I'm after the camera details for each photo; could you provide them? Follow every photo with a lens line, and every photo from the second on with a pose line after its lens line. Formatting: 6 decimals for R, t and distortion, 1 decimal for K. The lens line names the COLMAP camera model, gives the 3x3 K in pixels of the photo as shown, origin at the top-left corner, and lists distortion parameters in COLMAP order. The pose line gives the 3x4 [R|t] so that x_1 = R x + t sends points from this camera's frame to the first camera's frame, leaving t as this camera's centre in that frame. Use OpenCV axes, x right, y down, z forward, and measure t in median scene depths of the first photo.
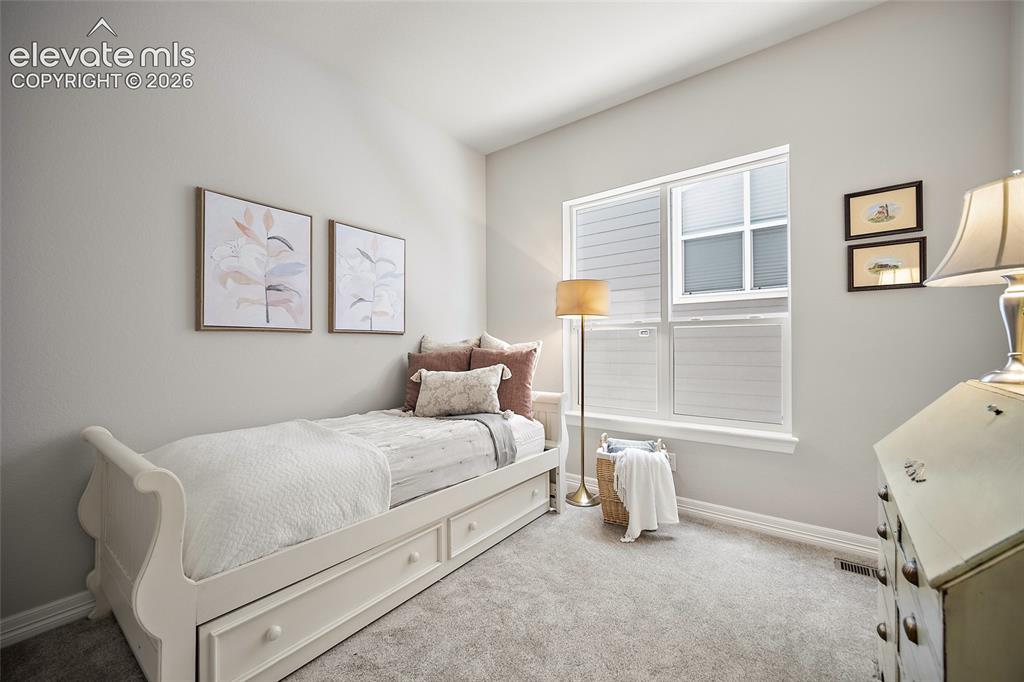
lens RADIAL K [[407.5, 0, 514.7], [0, 407.5, 343.2], [0, 0, 1]] dist [-0.002811, 0.000168]
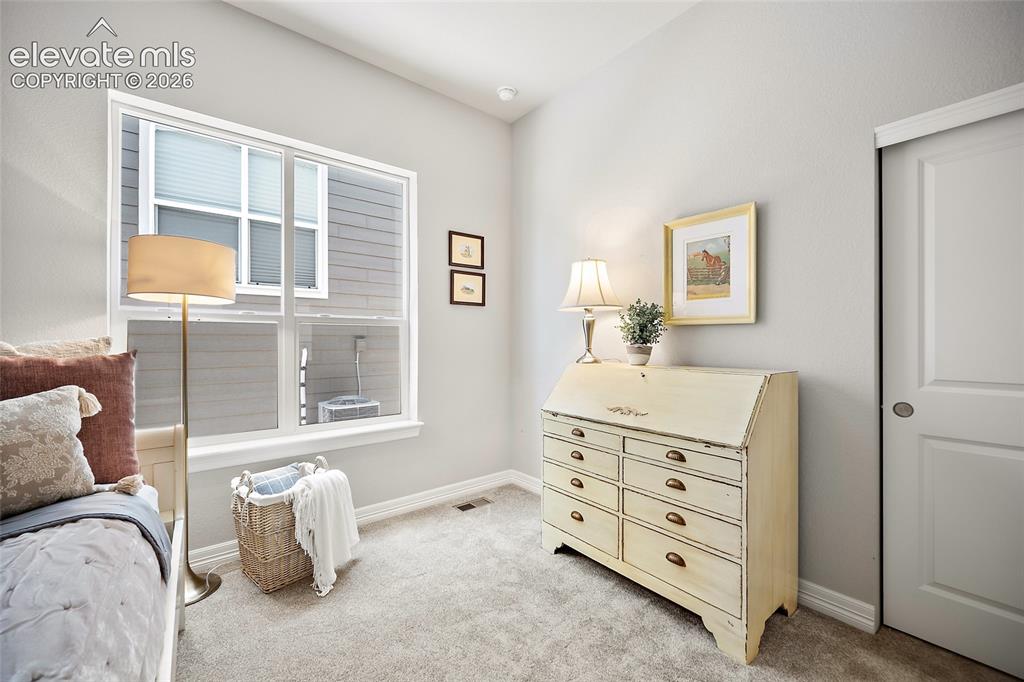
lens RADIAL K [[407.5, 0, 514.2], [0, 407.5, 340.6], [0, 0, 1]] dist [-0.002811, 0.000168]
pose [[0.232449, 0.008062, 0.972575, -0.382356], [-0.005006, 0.999962, -0.007093, 0.001559], [-0.972596, -0.003220, 0.232481, 0.432559]]
